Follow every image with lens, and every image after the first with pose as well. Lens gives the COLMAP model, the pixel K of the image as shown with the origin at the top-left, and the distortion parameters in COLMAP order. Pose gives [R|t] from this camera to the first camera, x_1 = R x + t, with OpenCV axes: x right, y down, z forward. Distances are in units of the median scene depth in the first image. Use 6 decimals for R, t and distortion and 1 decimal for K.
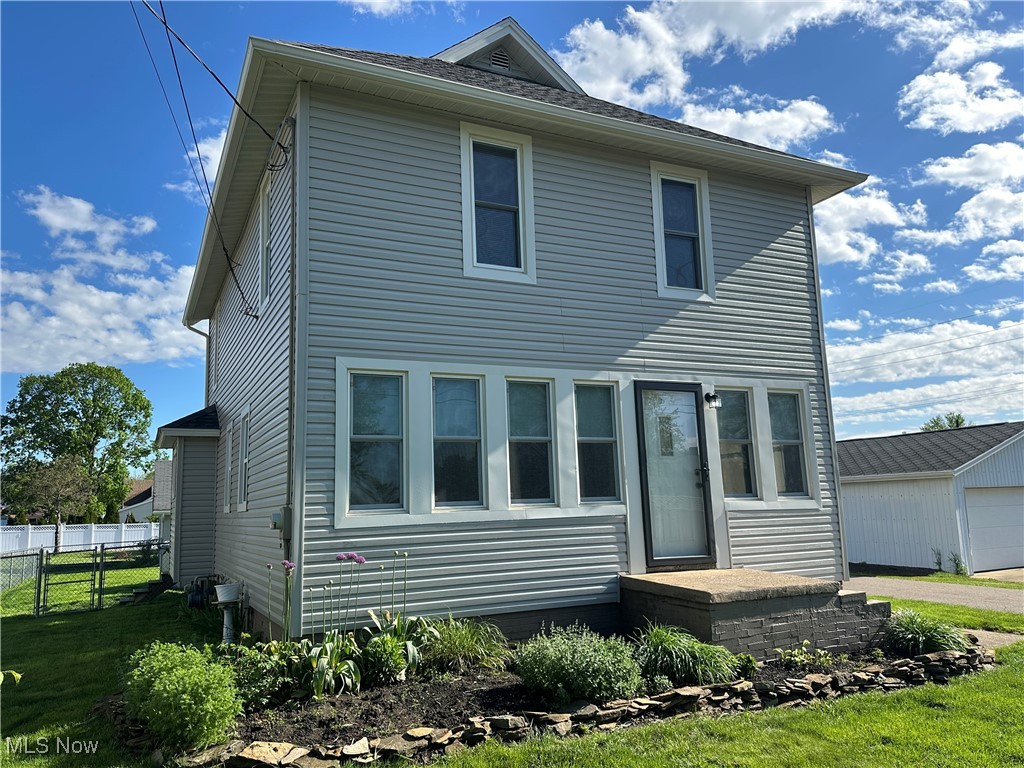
lens RADIAL K [[749.5, 0, 511.4], [0, 749.5, 382.0], [0, 0, 1]] dist [0.070270, -0.001603]
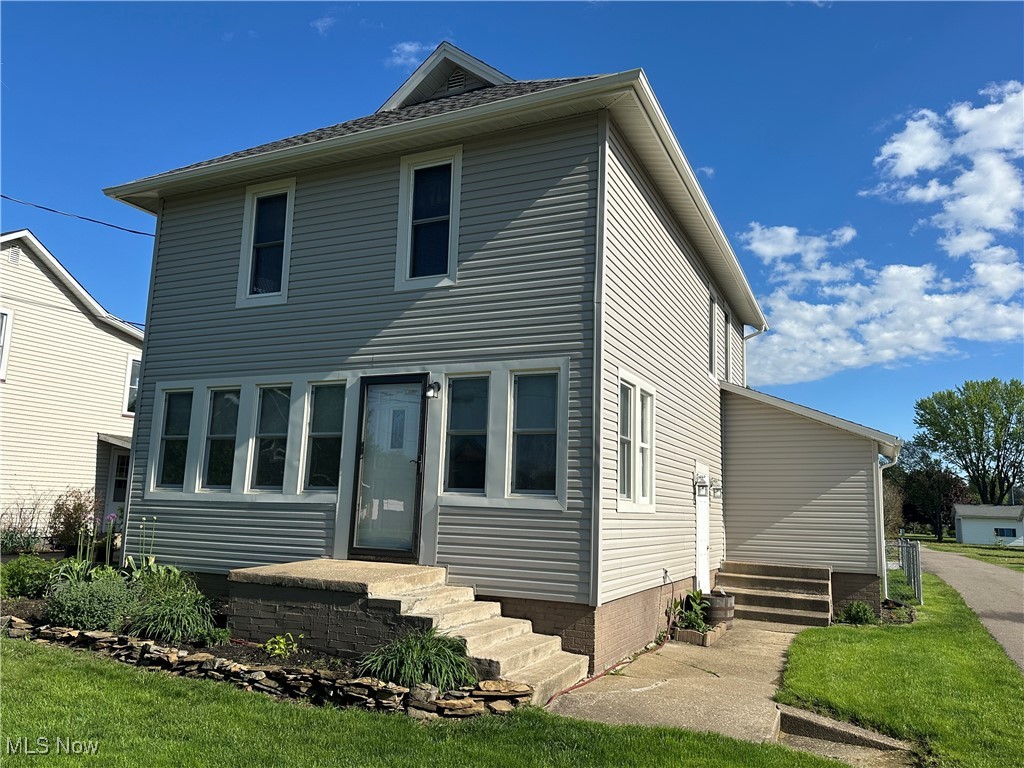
lens RADIAL K [[730.9, 0, 511.1], [0, 730.9, 387.3], [0, 0, 1]] dist [0.054584, -0.003752]
pose [[0.647908, -0.070220, -0.758475, 1.072560], [0.076459, 0.996708, -0.026963, 0.055635], [0.757872, -0.040523, 0.651144, 0.488606]]
